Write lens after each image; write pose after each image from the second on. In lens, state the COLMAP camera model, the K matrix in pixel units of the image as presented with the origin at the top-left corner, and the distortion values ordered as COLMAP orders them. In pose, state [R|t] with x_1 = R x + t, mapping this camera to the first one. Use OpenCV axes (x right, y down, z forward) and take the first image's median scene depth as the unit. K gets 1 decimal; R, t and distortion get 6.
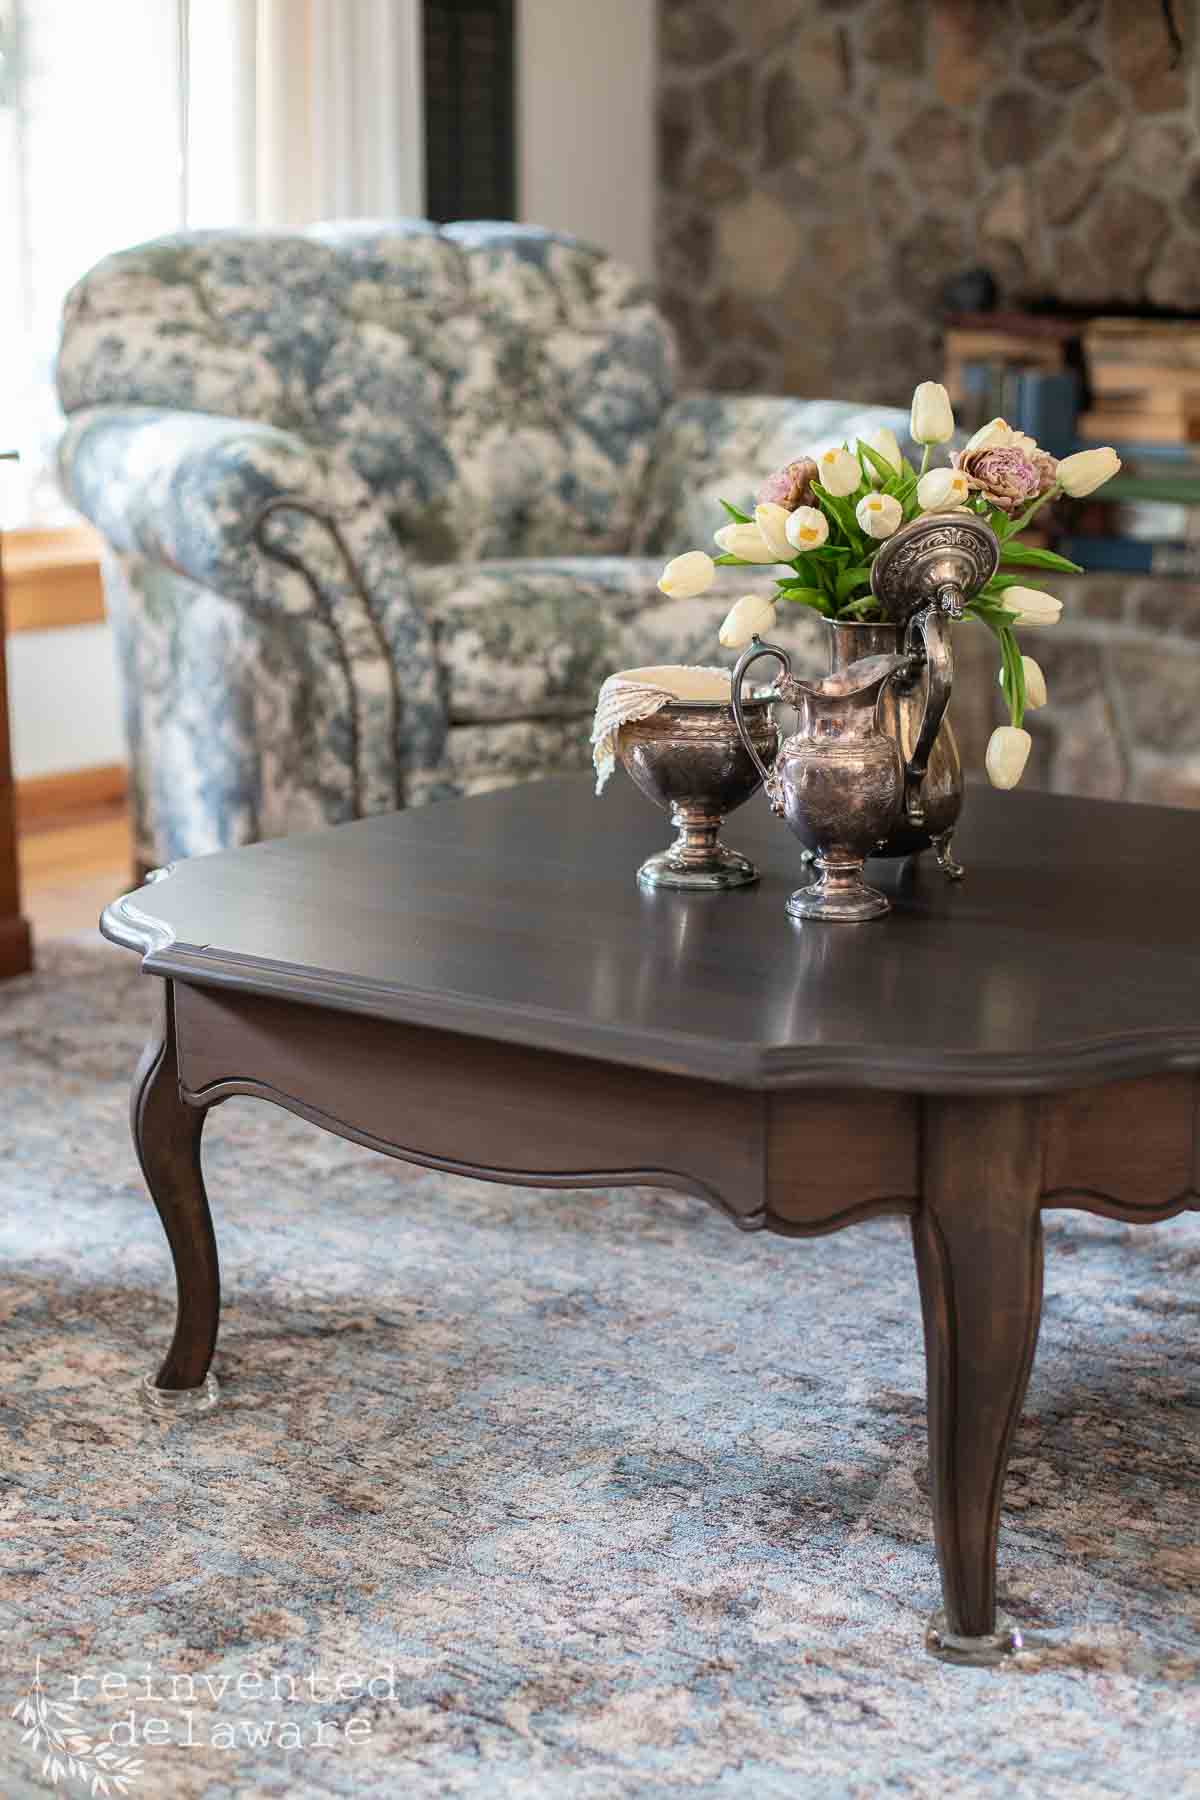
lens RADIAL K [[2829.6, 0, 600.0], [0, 2829.6, 900.0], [0, 0, 1]] dist [-0.010025, -0.012800]
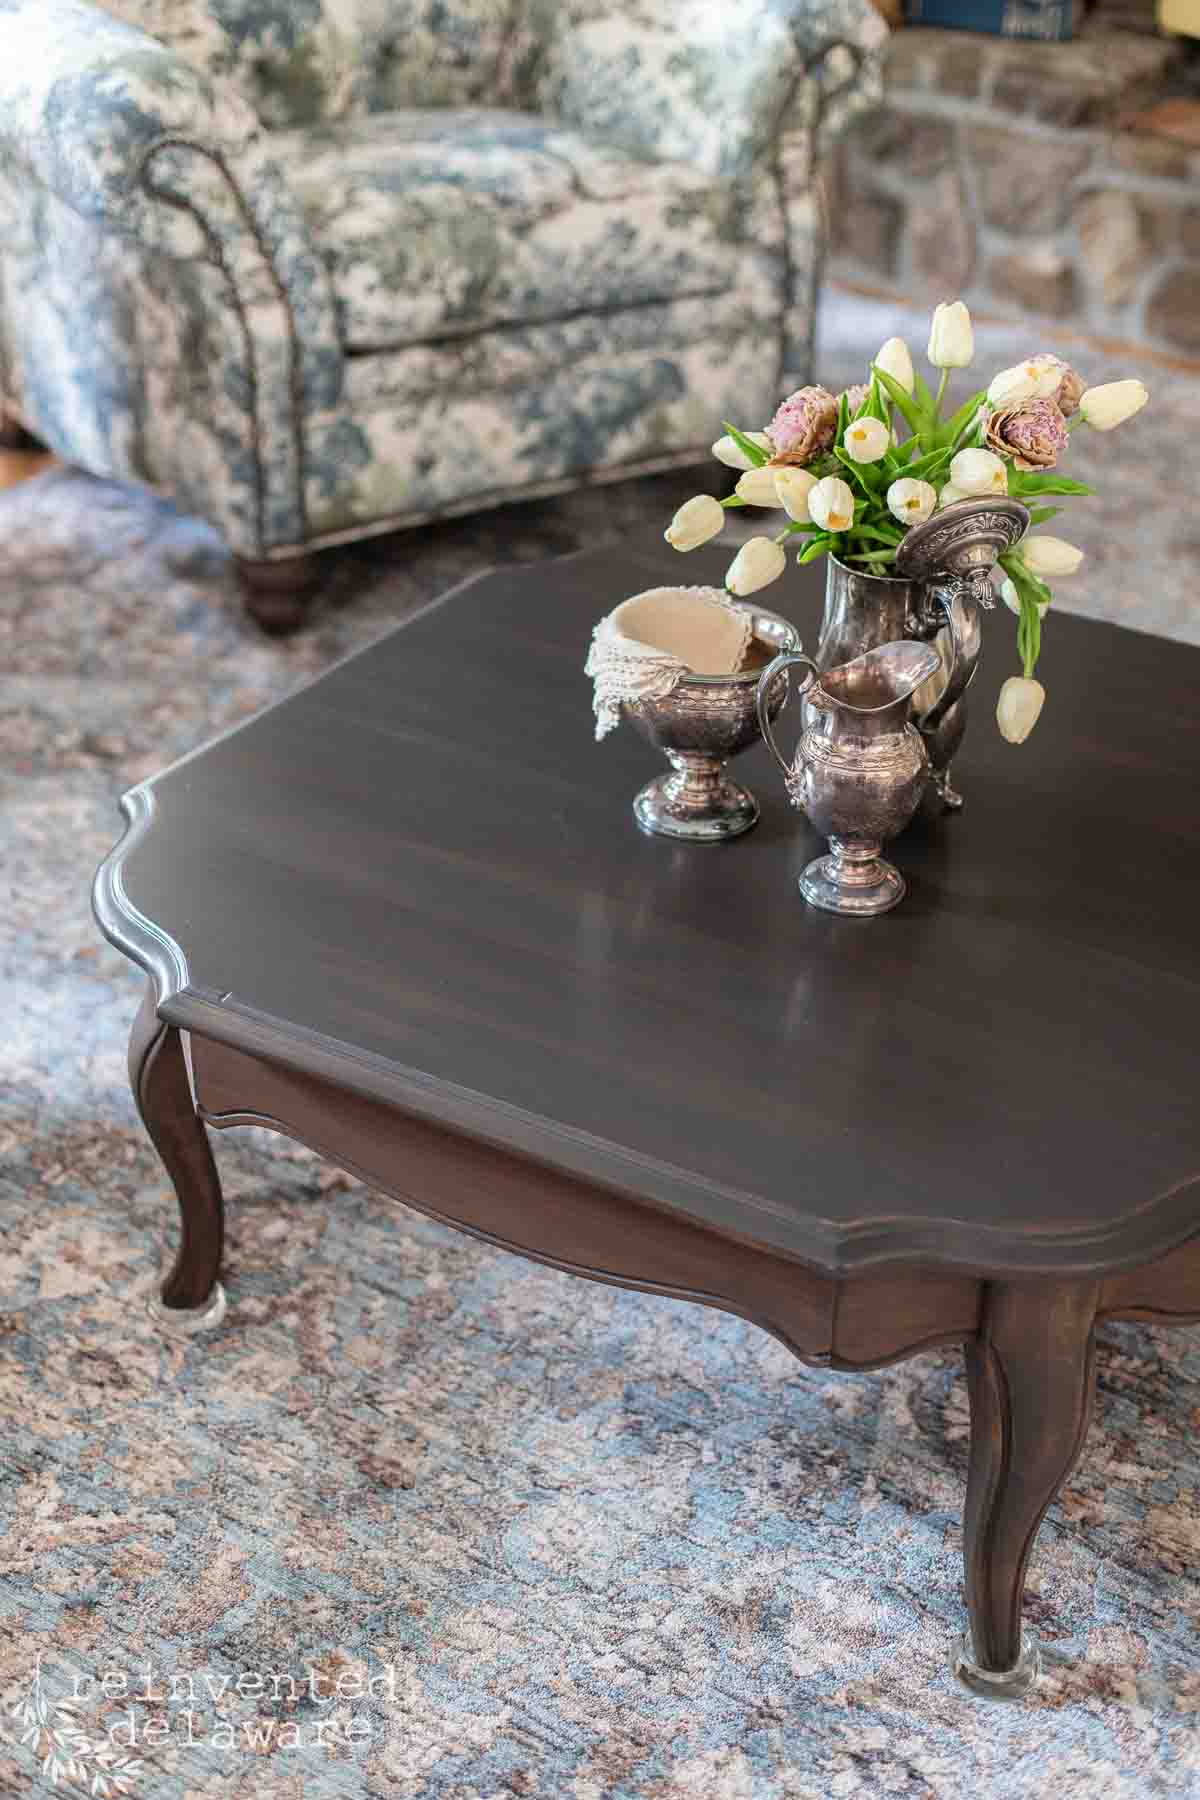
lens RADIAL K [[2604.8, 0, 595.2], [0, 2604.8, 817.1], [0, 0, 1]] dist [-0.008462, -0.068722]
pose [[0.995422, -0.025643, 0.092075, -0.087935], [-0.003155, 0.953998, 0.299798, -0.291723], [-0.095527, -0.298716, 0.949549, 0.151417]]
